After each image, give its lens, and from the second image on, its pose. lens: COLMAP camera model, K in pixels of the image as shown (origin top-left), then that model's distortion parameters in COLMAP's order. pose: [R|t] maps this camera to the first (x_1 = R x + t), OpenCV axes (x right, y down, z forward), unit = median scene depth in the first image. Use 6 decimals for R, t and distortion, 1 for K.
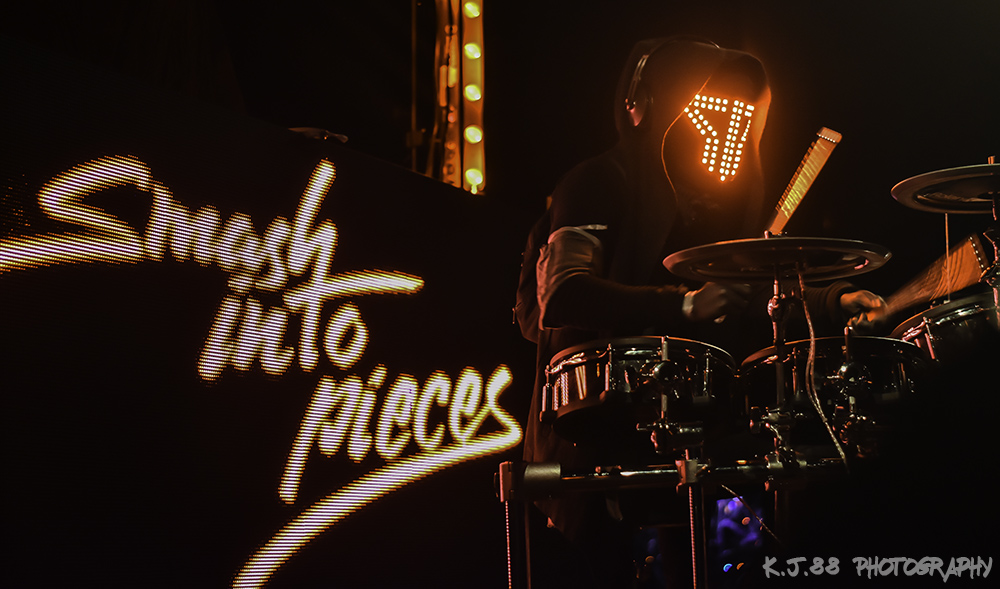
lens RADIAL K [[2146.0, 0, 499.4], [0, 2146.0, 294.9], [0, 0, 1]] dist [-0.480621, 0.000000]
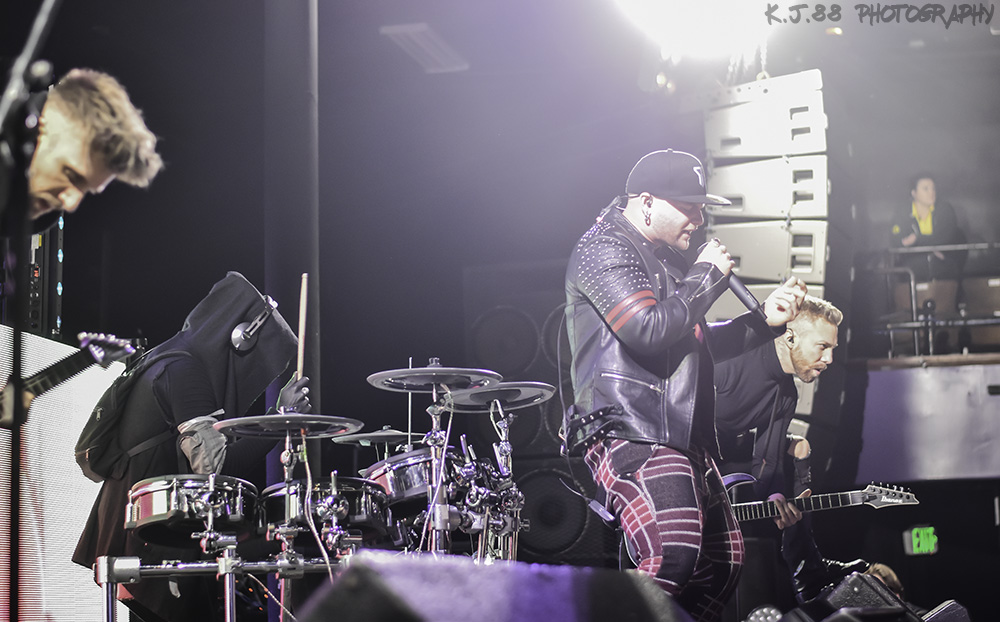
lens RADIAL K [[2180.7, 0, 498.0], [0, 2180.7, 305.4], [0, 0, 1]] dist [0.271907, 0.000000]
pose [[0.971472, 0.039773, 0.233796, -0.096196], [-0.034883, 0.999078, -0.025016, -0.069813], [-0.234576, 0.016147, 0.971964, -0.577017]]
